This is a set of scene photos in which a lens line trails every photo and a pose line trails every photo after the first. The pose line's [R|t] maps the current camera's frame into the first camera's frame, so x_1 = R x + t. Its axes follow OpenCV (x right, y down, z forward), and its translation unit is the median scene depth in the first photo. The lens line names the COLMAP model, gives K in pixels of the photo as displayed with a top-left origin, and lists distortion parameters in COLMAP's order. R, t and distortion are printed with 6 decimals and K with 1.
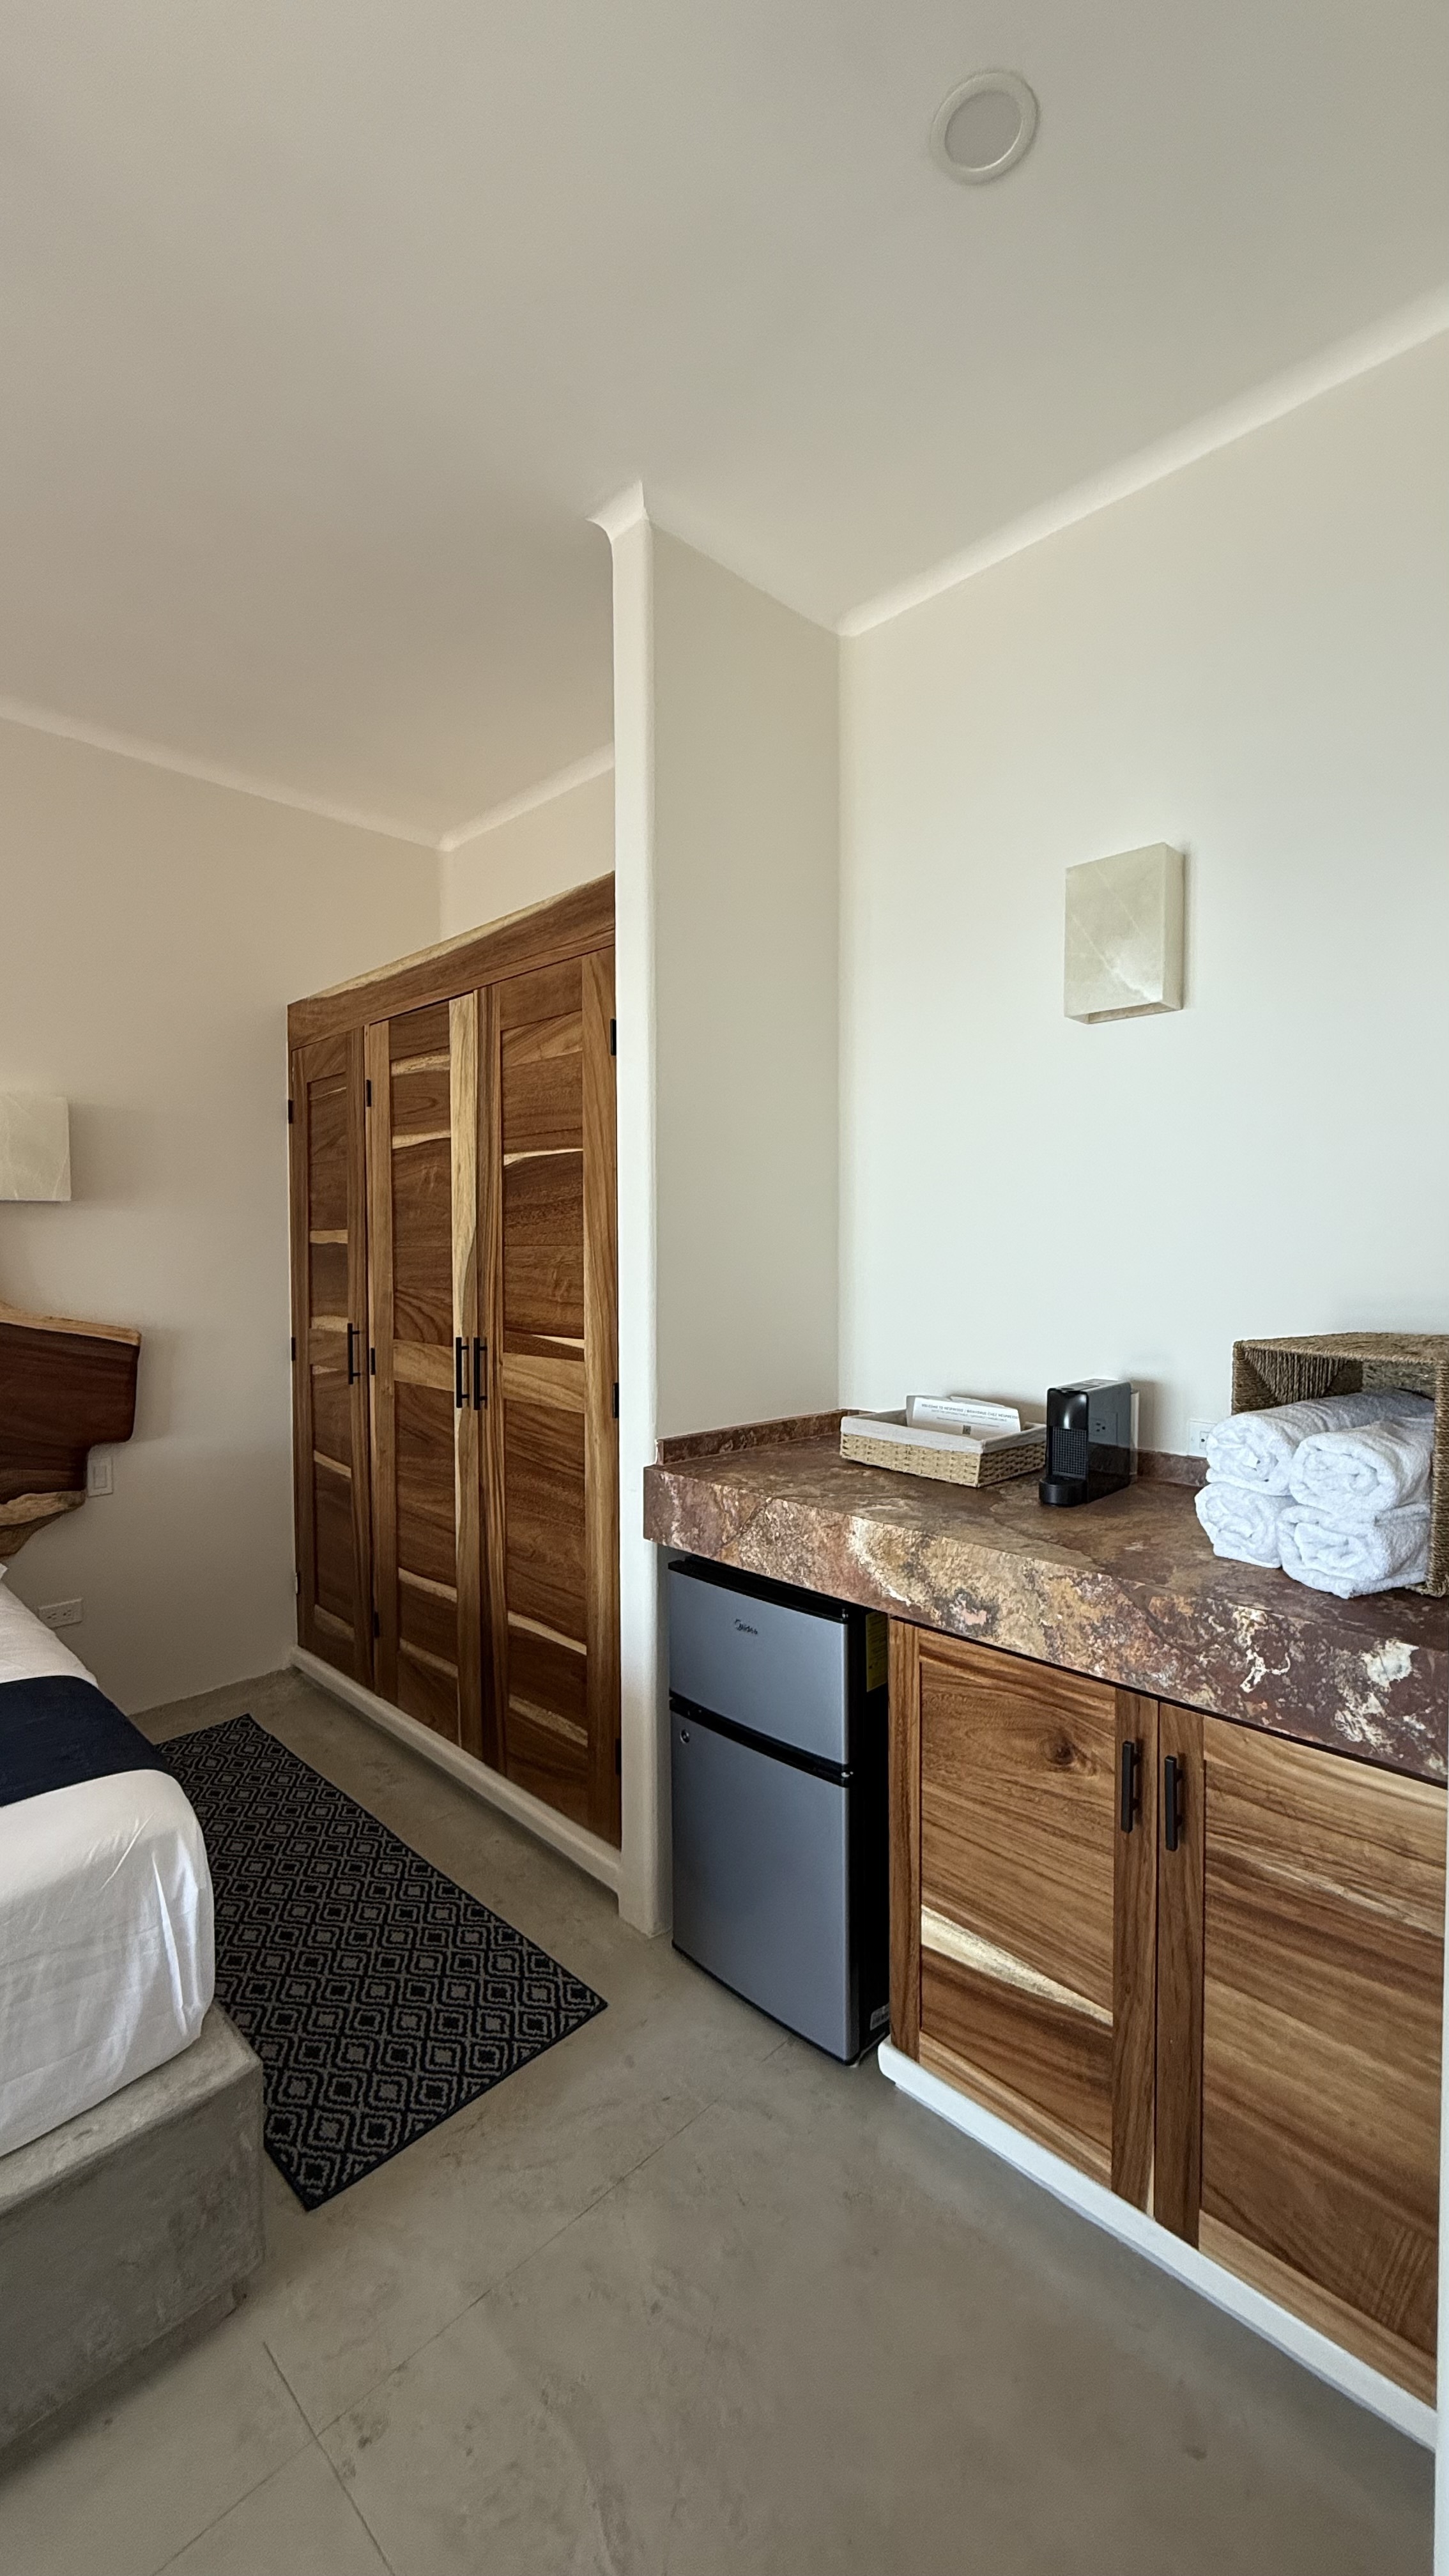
lens RADIAL K [[1029.6, 0, 730.1], [0, 1029.6, 1274.3], [0, 0, 1]] dist [-0.001103, 0.000758]
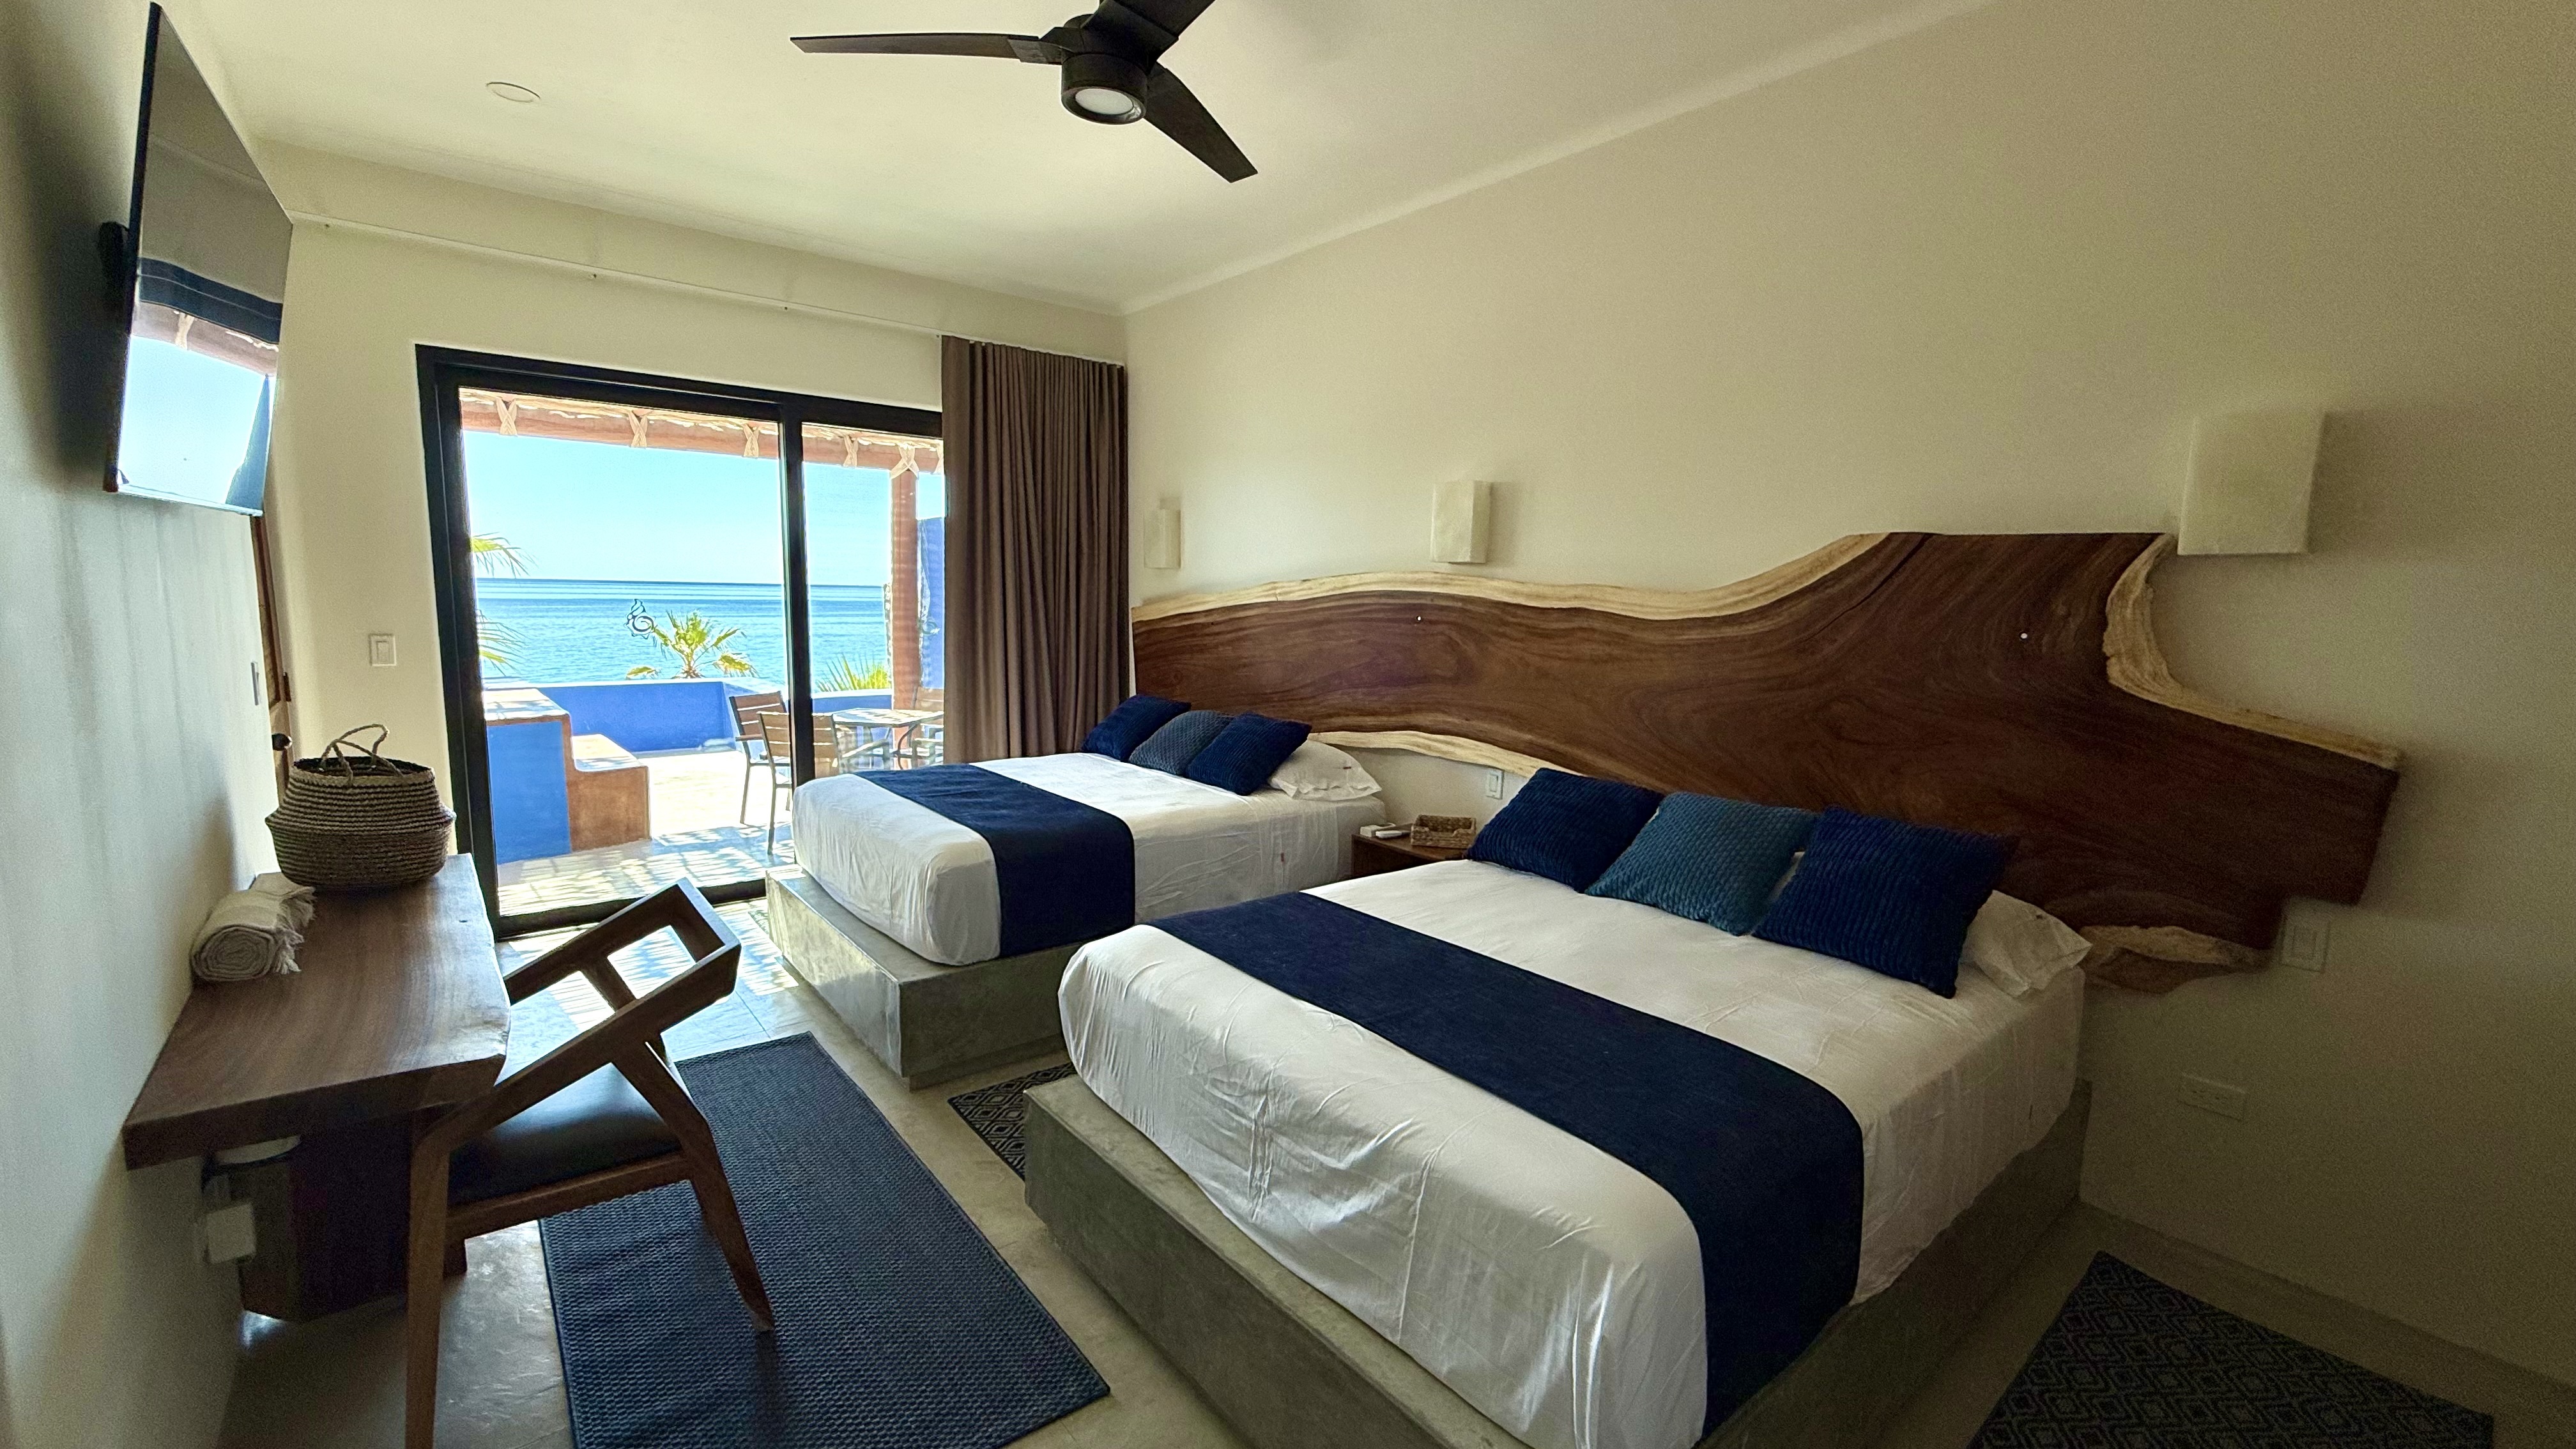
lens RADIAL K [[1029.6, 0, 1283.1], [0, 1029.6, 732.9], [0, 0, 1]] dist [-0.001103, 0.000758]
pose [[-0.094300, 0.134533, -0.986412, 0.178836], [-0.053924, 0.988682, 0.139998, -0.011868], [0.994082, 0.066393, -0.085978, 0.443911]]
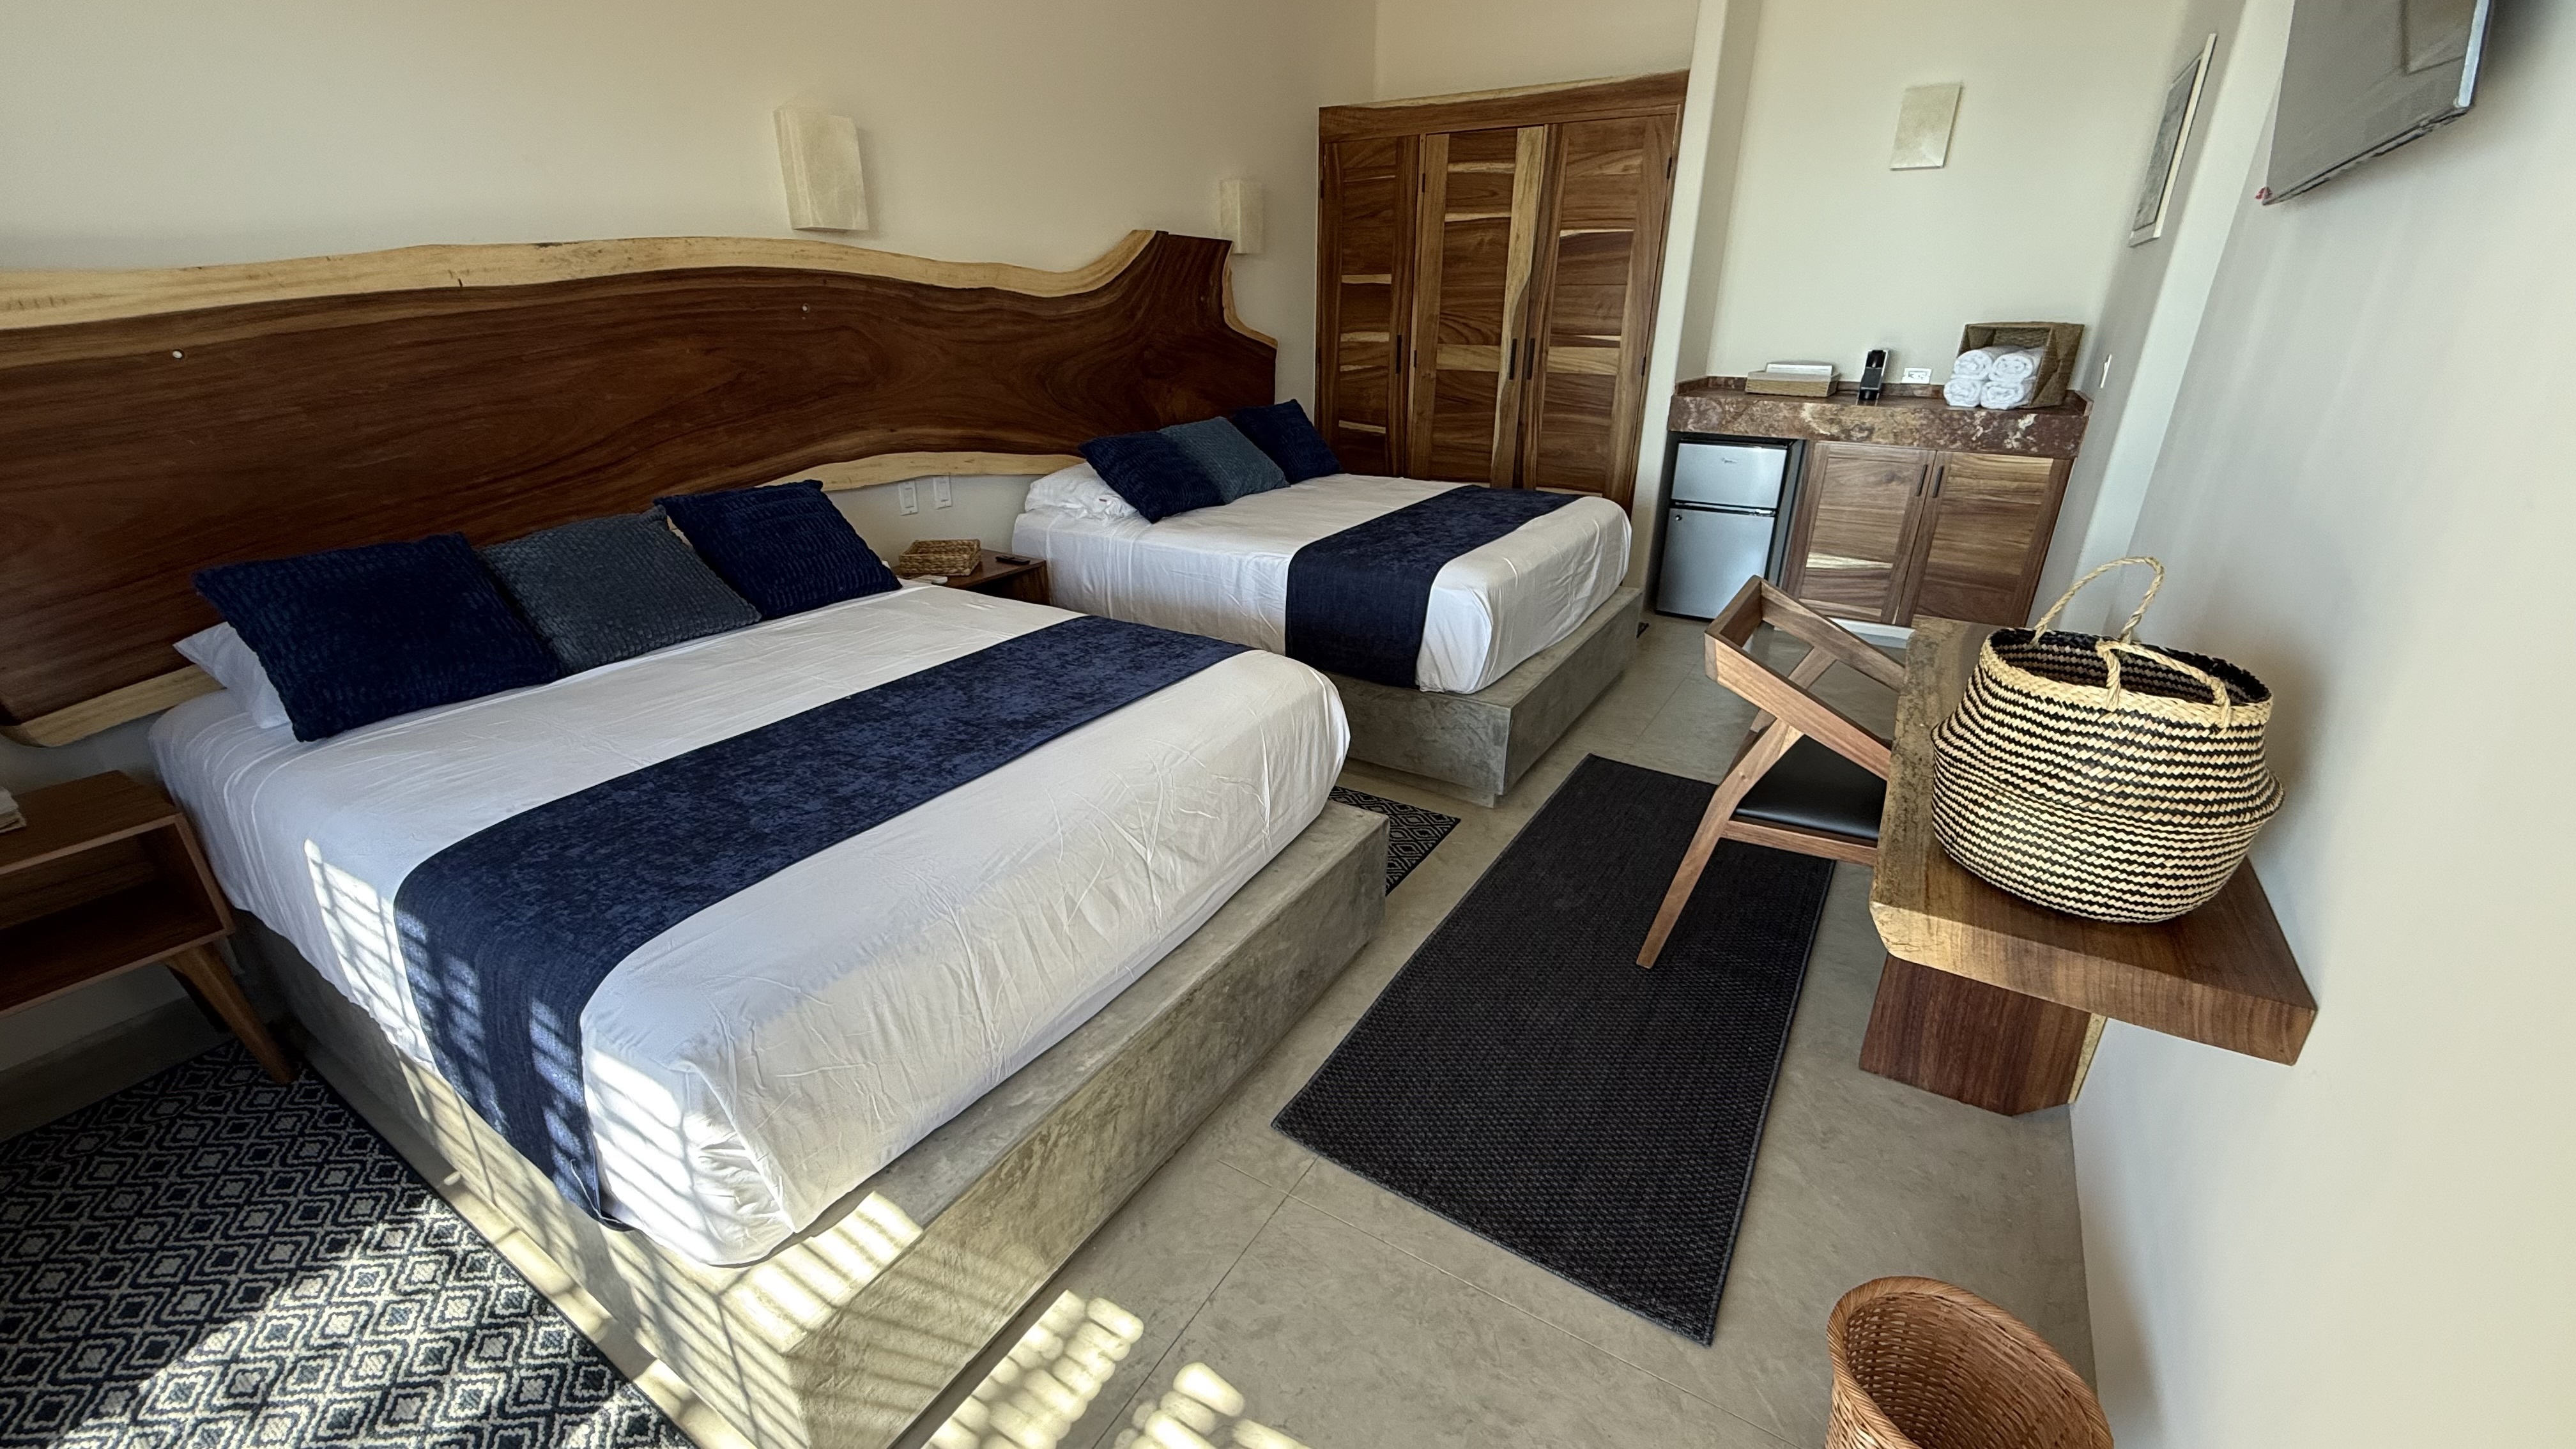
lens RADIAL K [[1029.6, 0, 1276.8], [0, 1029.6, 728.0], [0, 0, 1]] dist [-0.001103, 0.000758]
pose [[0.975531, -0.079770, 0.204881, -1.226056], [0.000335, 0.932398, 0.361433, 0.048959], [-0.219863, -0.352520, 0.909610, -0.909165]]
